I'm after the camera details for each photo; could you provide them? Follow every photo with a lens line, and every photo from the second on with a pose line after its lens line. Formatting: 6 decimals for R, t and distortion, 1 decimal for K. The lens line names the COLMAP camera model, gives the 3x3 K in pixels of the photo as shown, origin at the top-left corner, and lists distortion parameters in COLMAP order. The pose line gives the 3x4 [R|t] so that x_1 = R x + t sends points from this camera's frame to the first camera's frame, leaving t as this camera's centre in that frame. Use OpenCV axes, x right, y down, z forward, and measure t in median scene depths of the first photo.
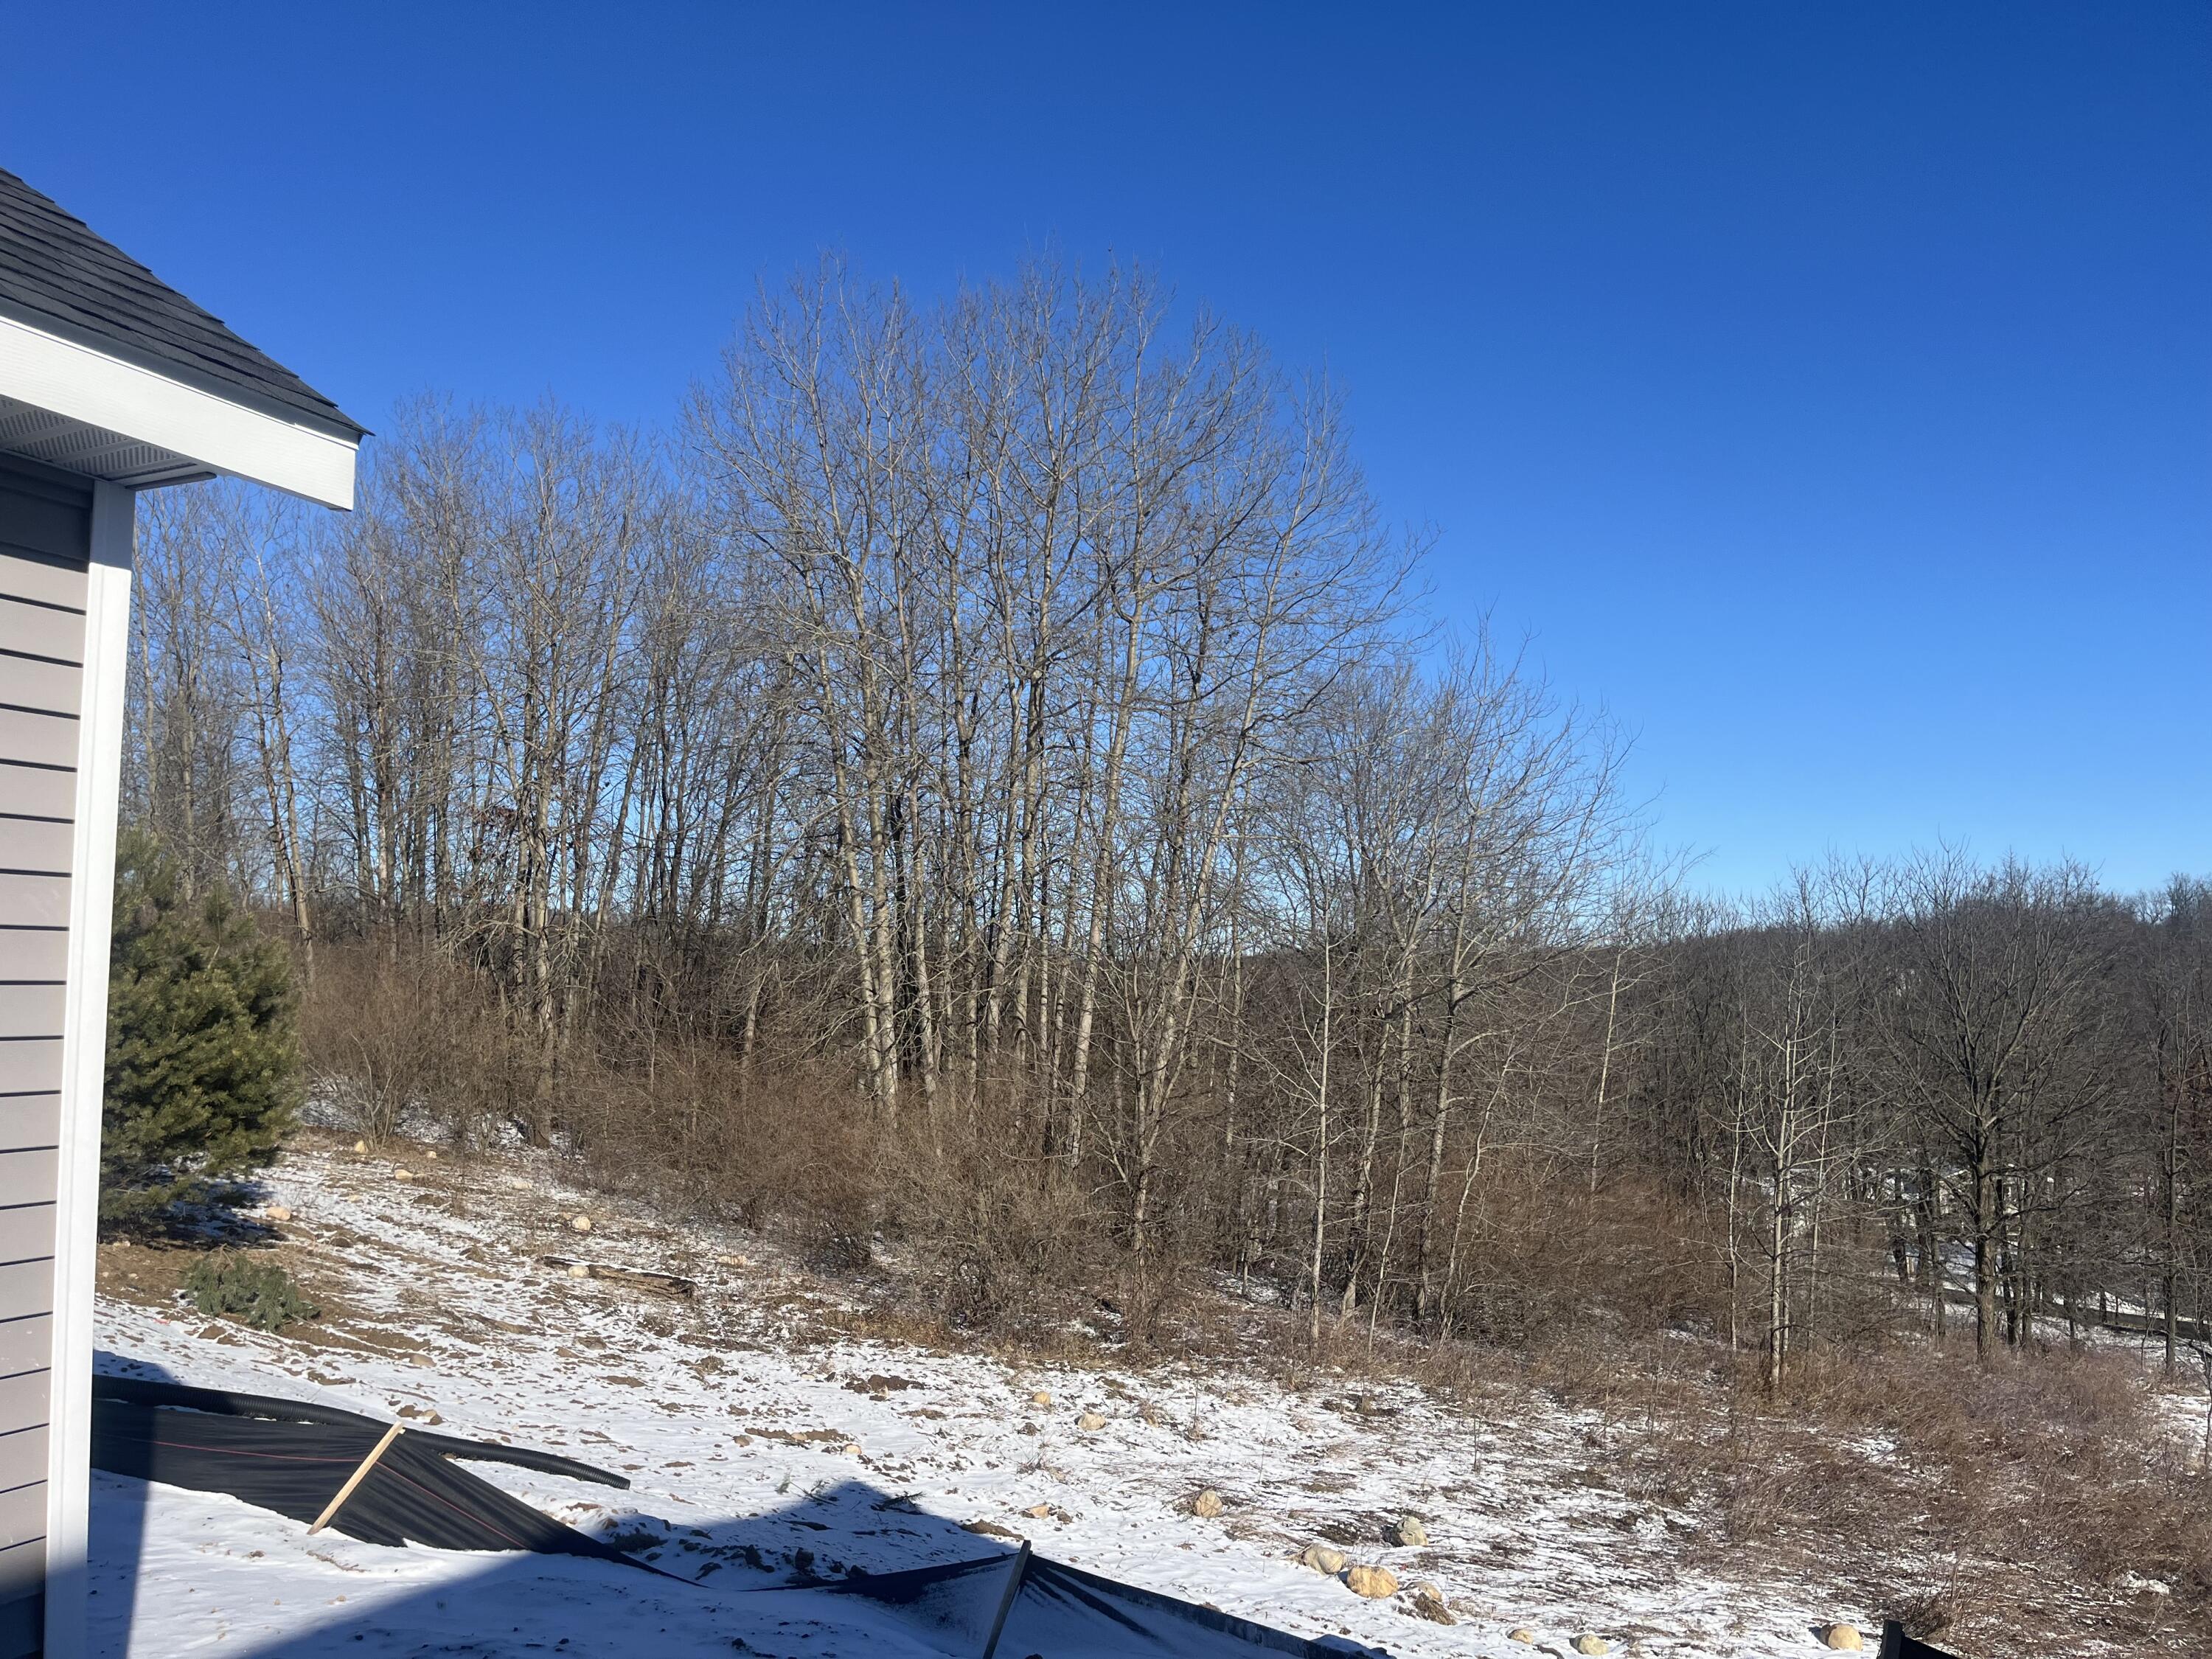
lens RADIAL K [[1669.8, 0, 1106.0], [0, 1669.8, 829.5], [0, 0, 1]] dist [0.032241, -0.026476]
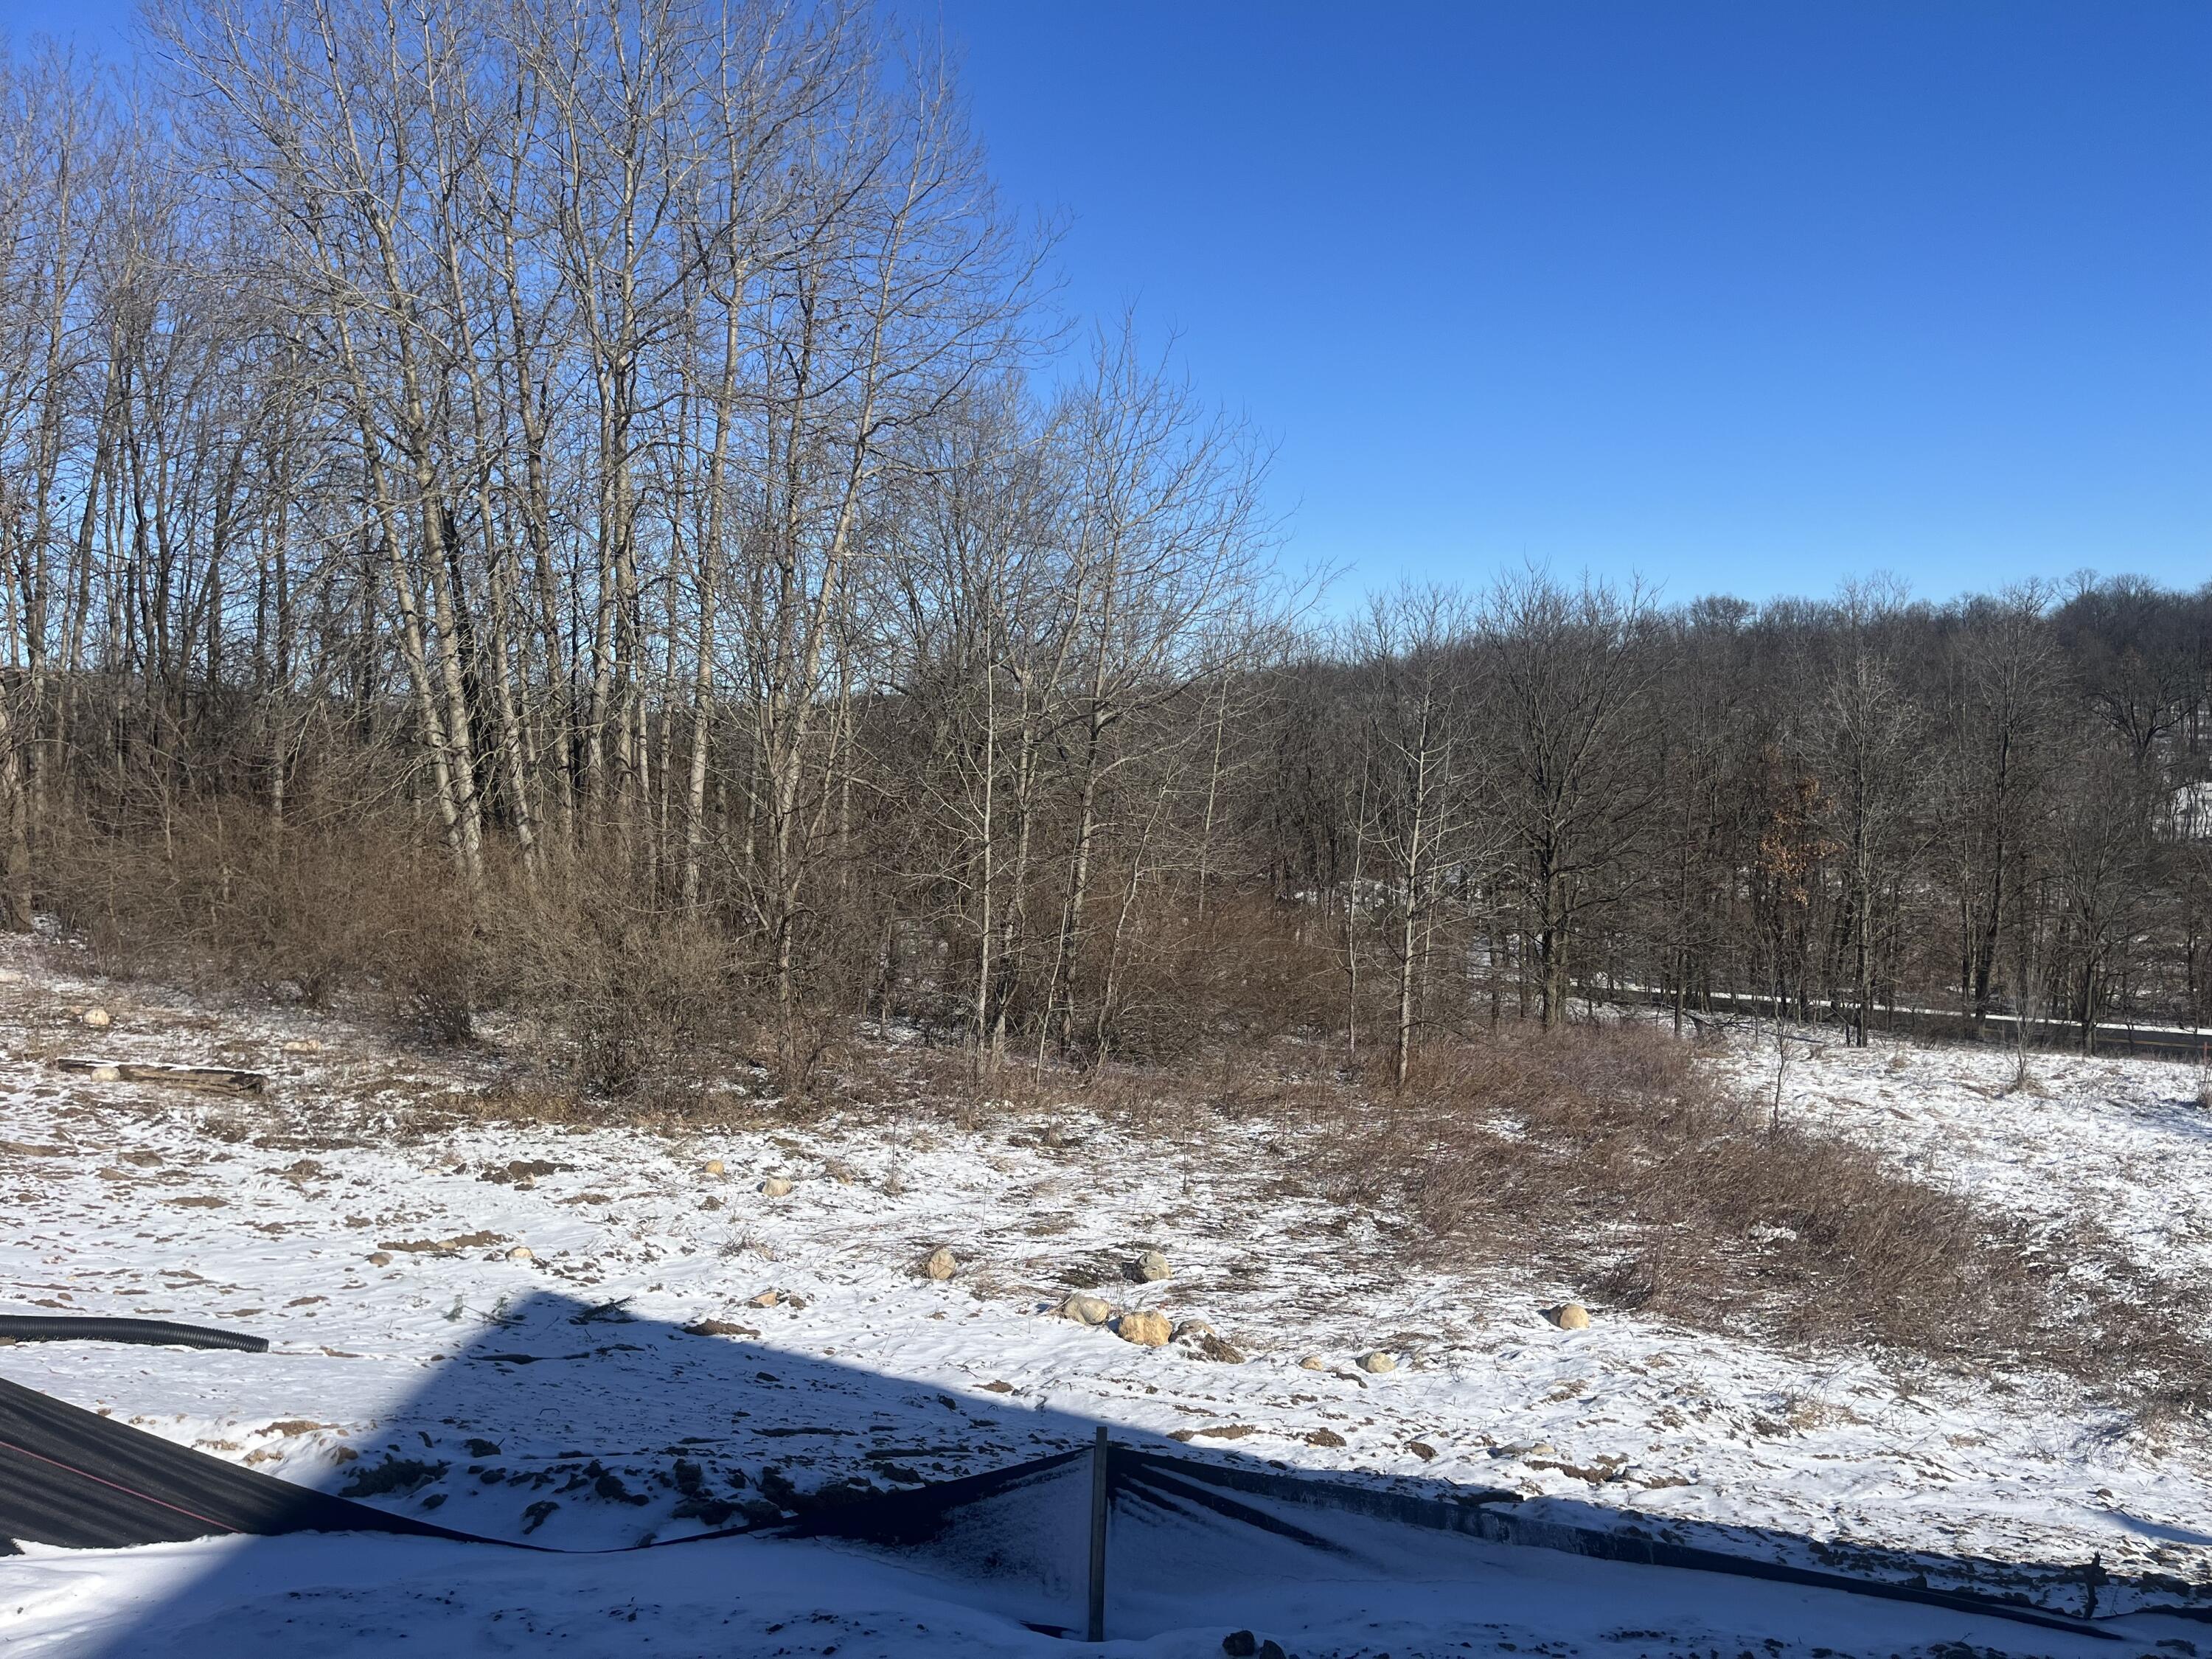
lens RADIAL K [[1632.6, 0, 1106.0], [0, 1632.6, 829.5], [0, 0, 1]] dist [0.058074, -0.083930]
pose [[0.960940, -0.044662, 0.273131, -0.068420], [0.003222, 0.988632, 0.150323, 0.029237], [-0.276740, -0.143571, 0.950159, 0.132965]]
